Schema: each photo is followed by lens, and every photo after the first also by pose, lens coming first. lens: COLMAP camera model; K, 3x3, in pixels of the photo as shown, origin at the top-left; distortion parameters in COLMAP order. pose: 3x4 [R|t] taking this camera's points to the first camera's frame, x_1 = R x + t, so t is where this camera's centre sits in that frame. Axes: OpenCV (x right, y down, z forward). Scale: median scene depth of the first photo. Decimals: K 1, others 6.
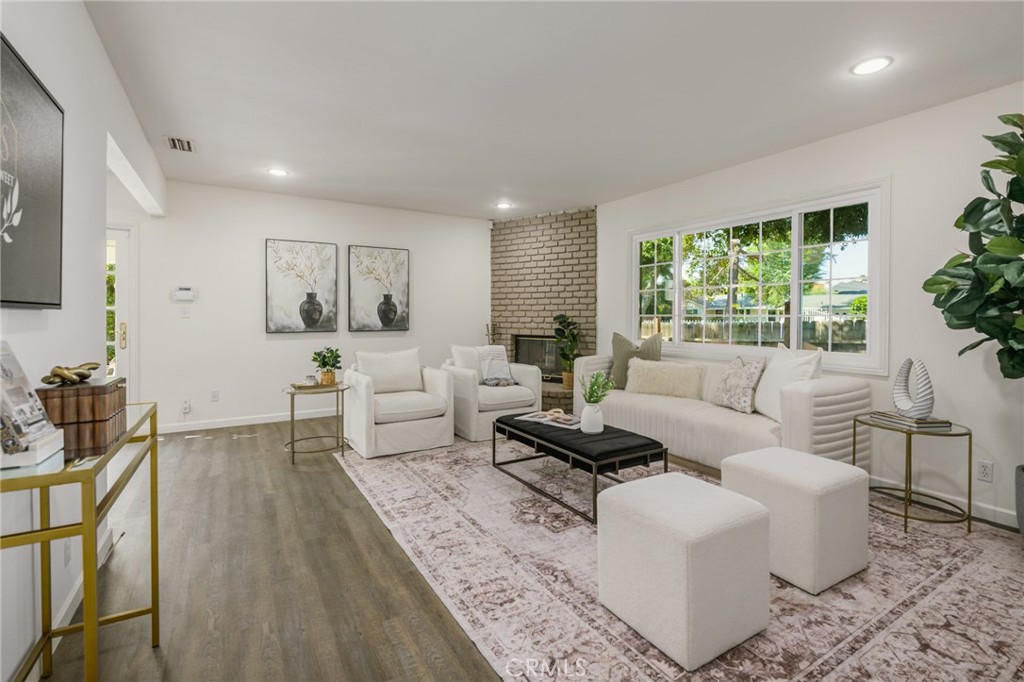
lens RADIAL K [[473.7, 0, 518.4], [0, 473.7, 323.4], [0, 0, 1]] dist [0.003061, -0.000274]
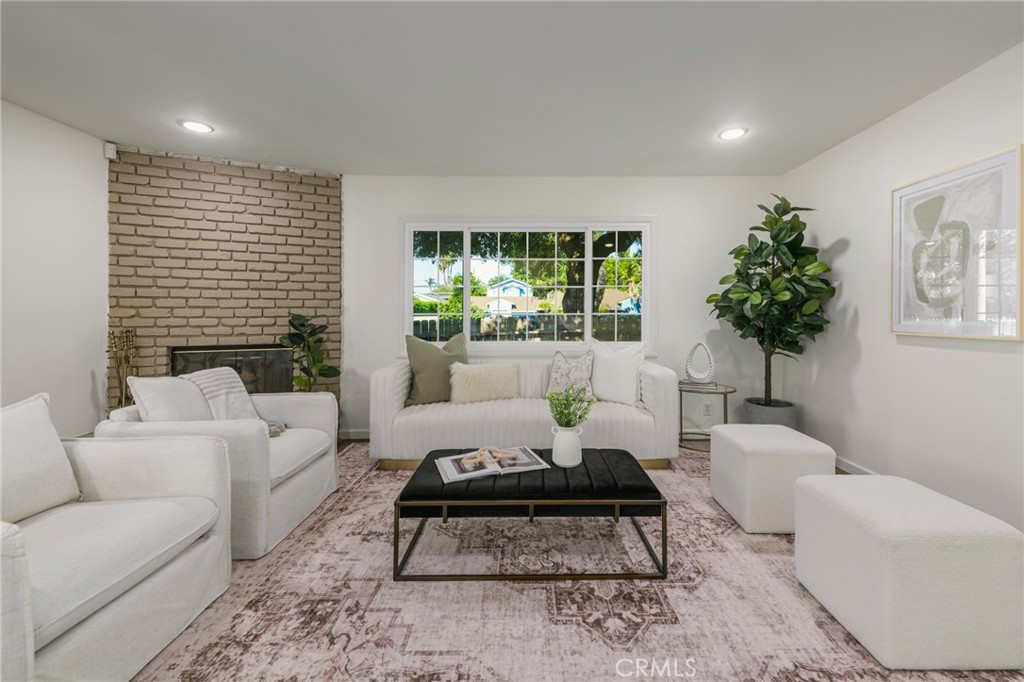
lens RADIAL K [[401.3, 0, 531.3], [0, 401.3, 315.4], [0, 0, 1]] dist [0.013263, -0.000088]
pose [[0.516647, -0.005392, 0.856181, -0.423274], [0.017649, 0.999835, -0.004353, -0.011695], [-0.856016, 0.017359, 0.516657, 0.672555]]
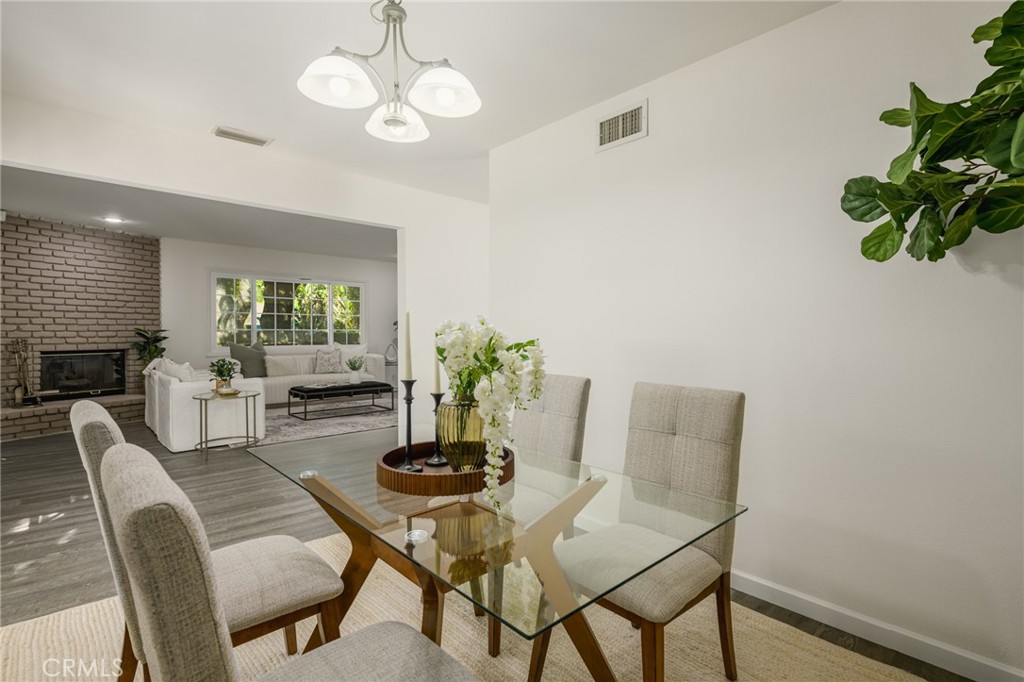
lens RADIAL K [[489.5, 0, 556.0], [0, 489.5, 340.7], [0, 0, 1]] dist [0.002101, 0.000105]
pose [[-0.248698, -0.022559, 0.968318, -2.191798], [0.014649, 0.999527, 0.027048, -0.013115], [-0.968470, 0.020912, -0.248250, 0.606947]]
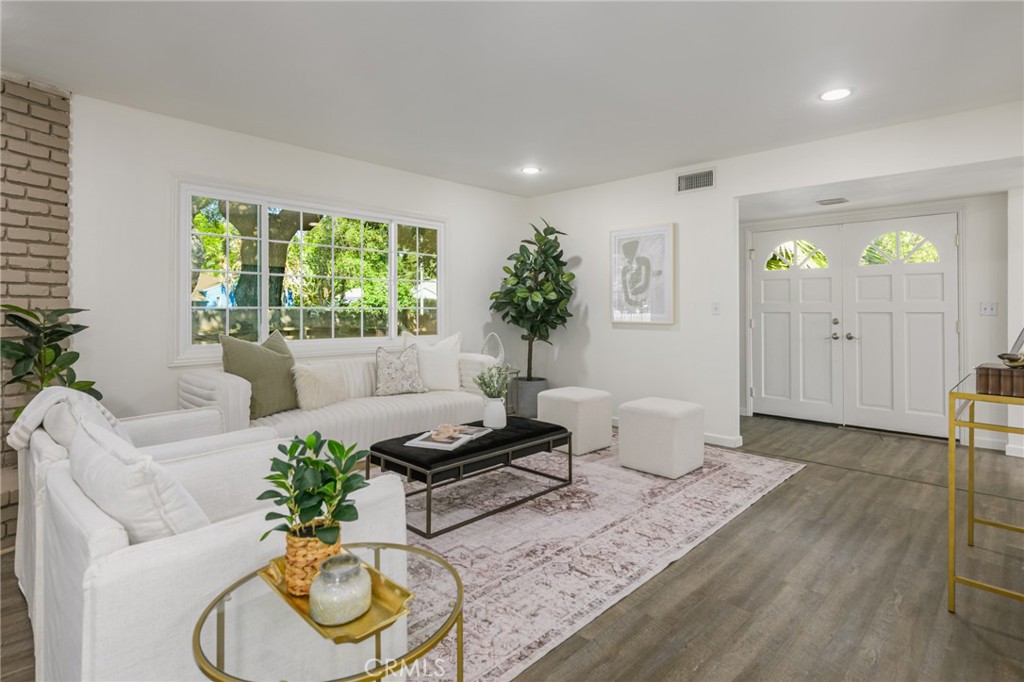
lens RADIAL K [[526.3, 0, 511.7], [0, 526.3, 311.5], [0, 0, 1]] dist [0.000650, -0.000245]
pose [[-0.253025, -0.008698, 0.967421, -0.871796], [0.012794, 0.999842, 0.012336, -0.023784], [-0.967375, 0.015499, -0.252874, 1.186006]]
